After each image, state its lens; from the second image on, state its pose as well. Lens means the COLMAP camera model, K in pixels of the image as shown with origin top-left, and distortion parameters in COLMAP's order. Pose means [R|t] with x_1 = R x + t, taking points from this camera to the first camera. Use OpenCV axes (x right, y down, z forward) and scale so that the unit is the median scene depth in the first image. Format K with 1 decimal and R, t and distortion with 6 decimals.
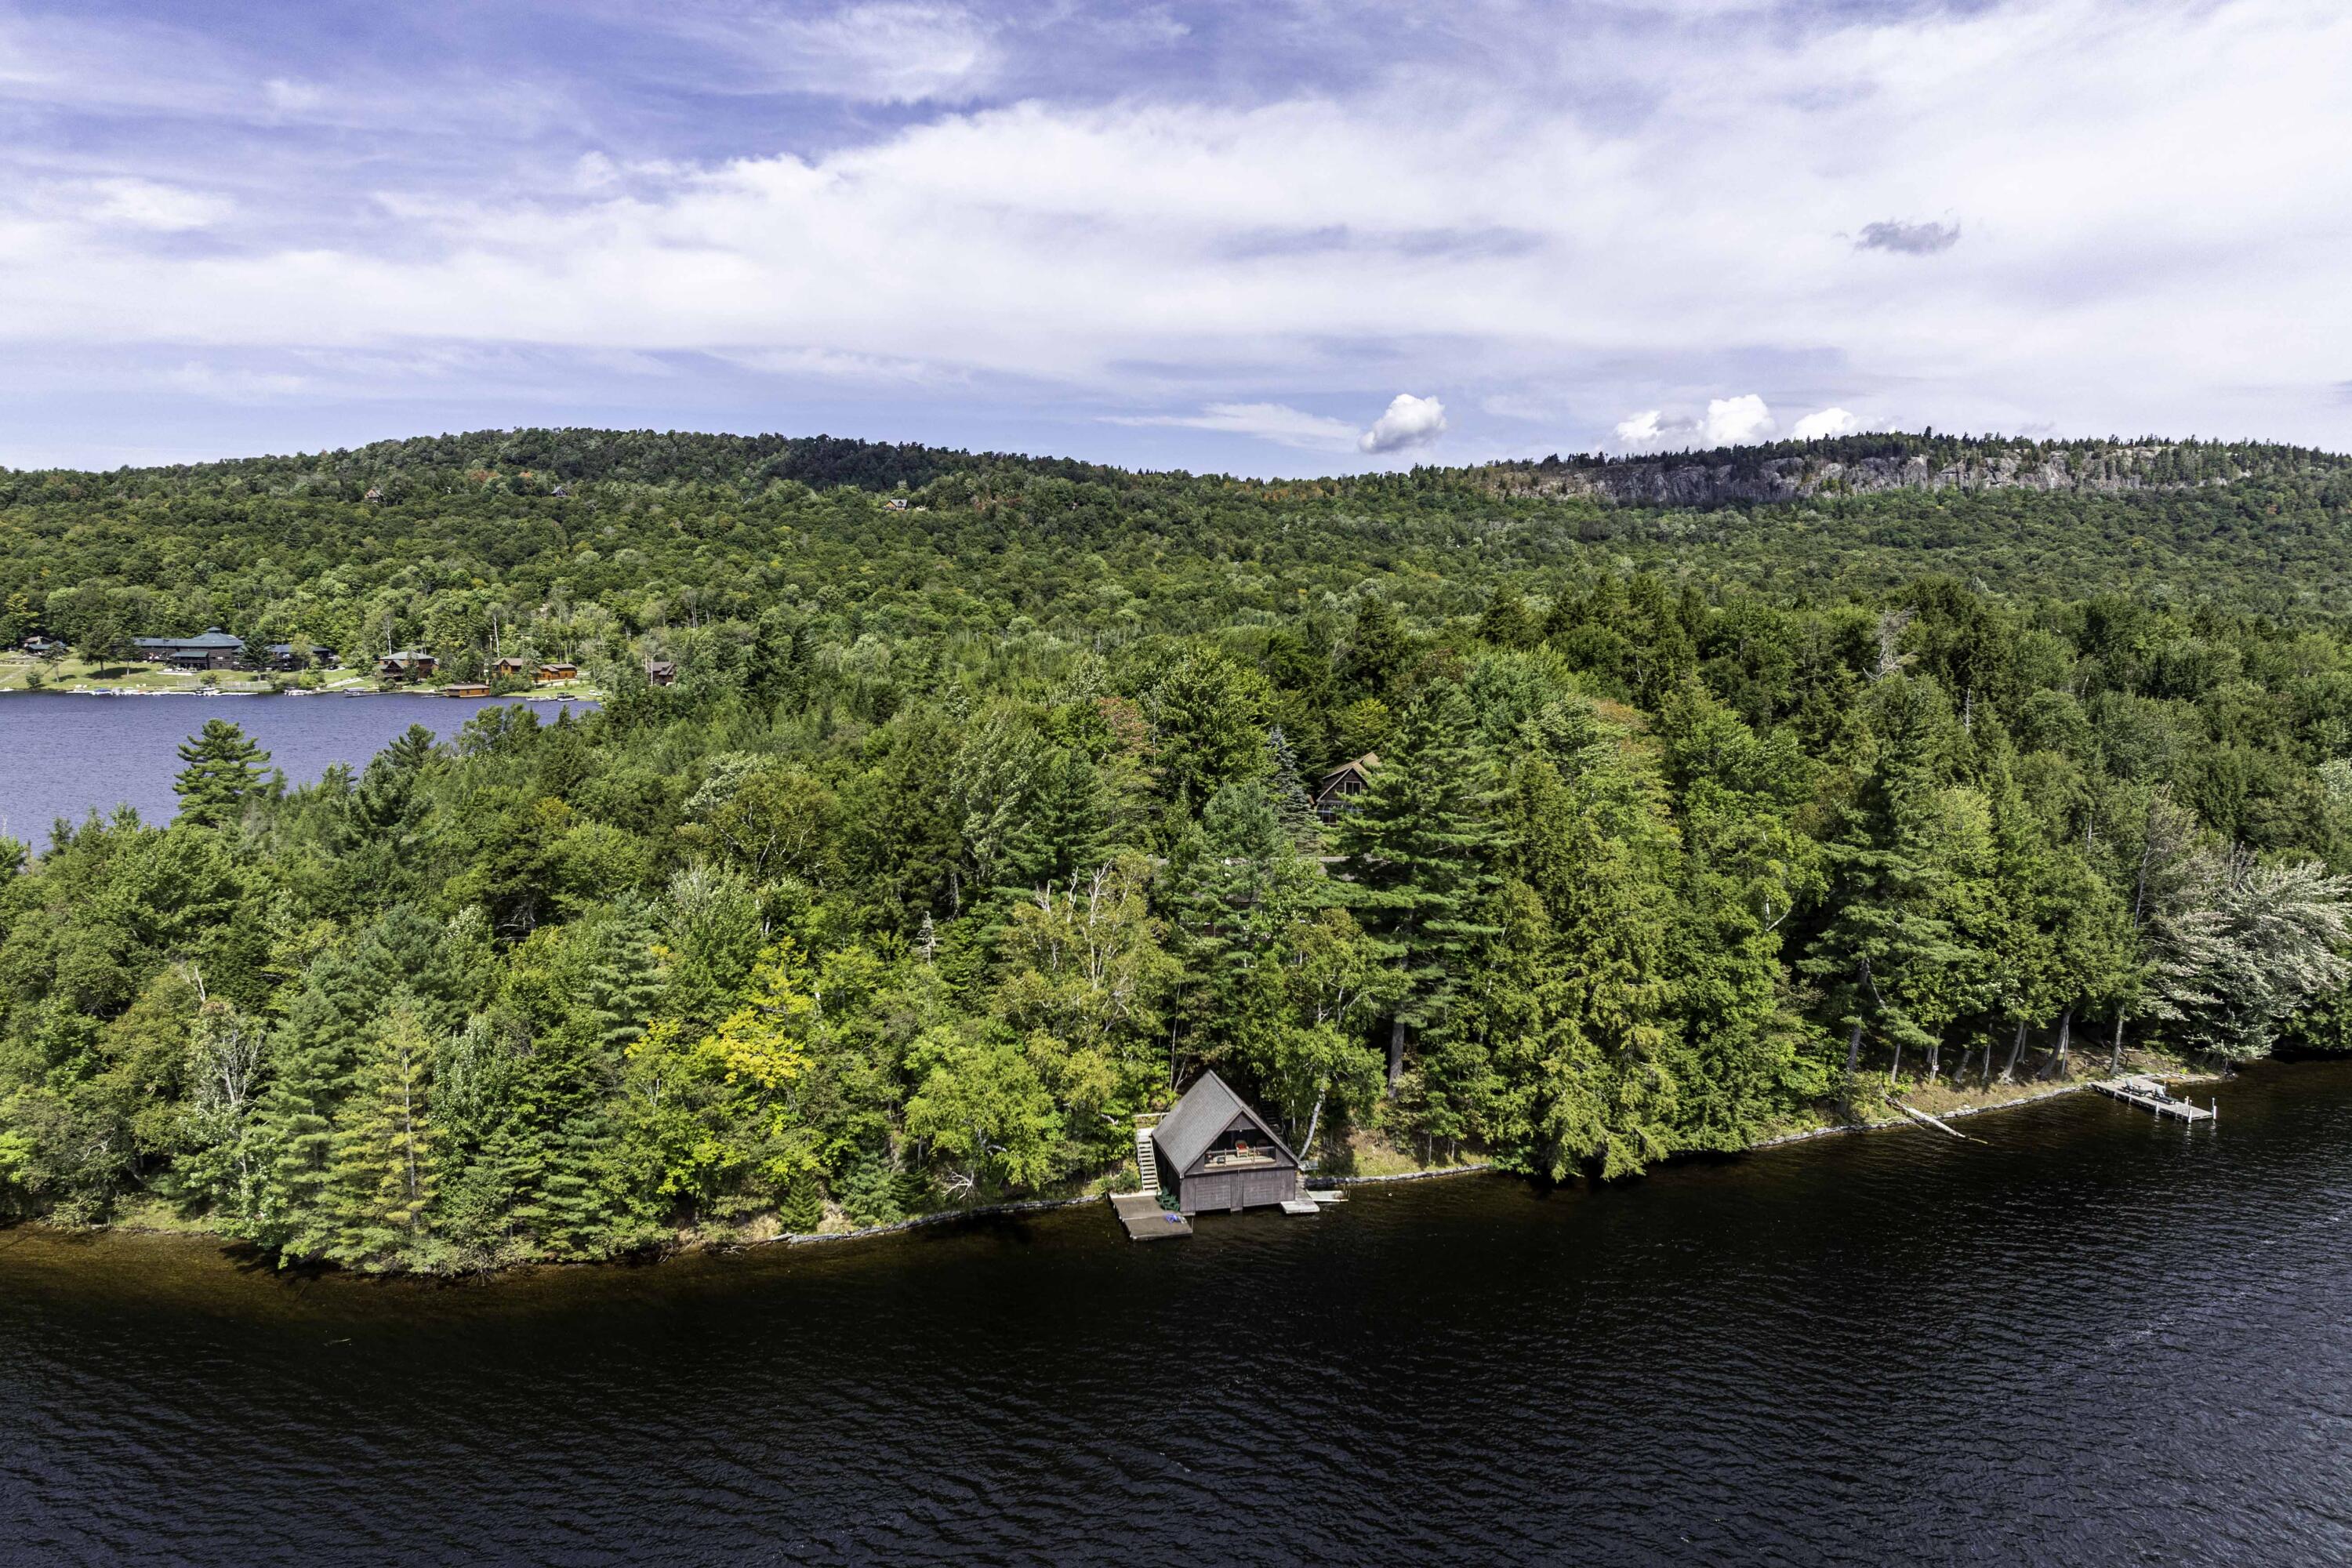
lens RADIAL K [[1643.2, 0, 1179.2], [0, 1643.2, 779.7], [0, 0, 1]] dist [0.017160, -0.035309]
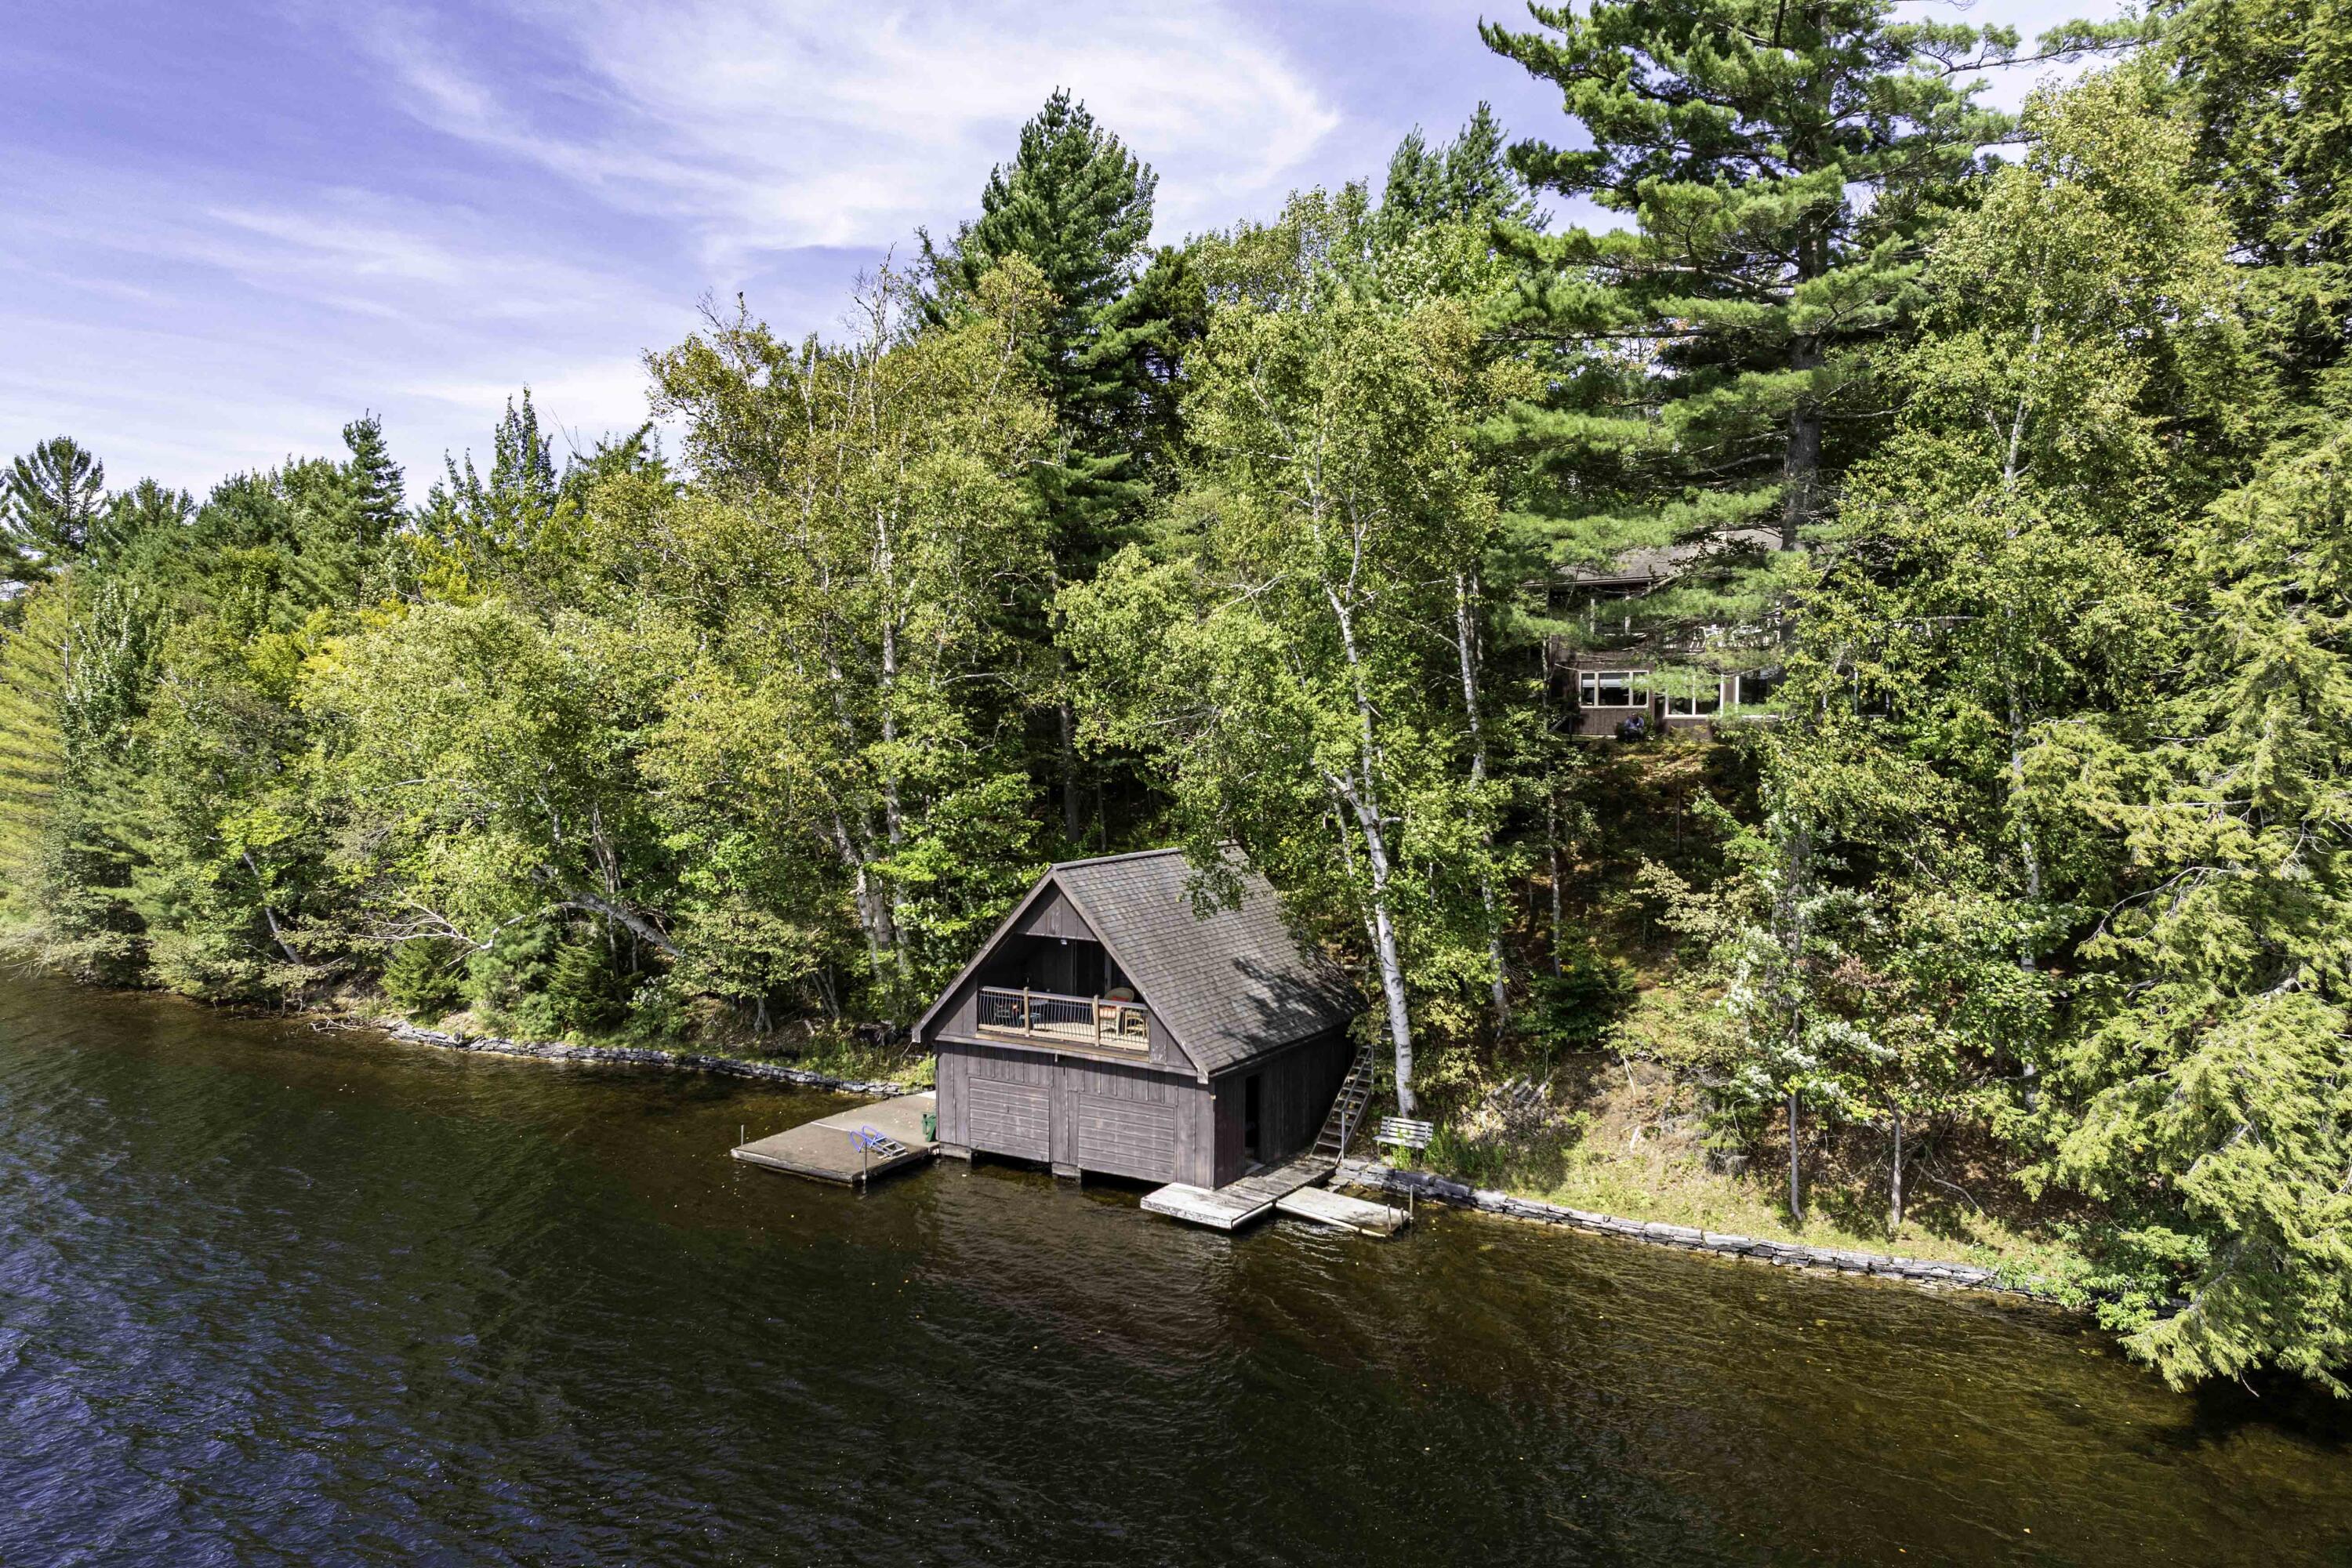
lens RADIAL K [[1643.2, 0, 1169.8], [0, 1643.2, 747.8], [0, 0, 1]] dist [0.017160, -0.035309]
pose [[0.688995, 0.019897, -0.724493, 0.253603], [-0.080887, 0.995489, -0.049585, 0.156661], [0.720238, 0.092766, 0.687496, 0.642510]]
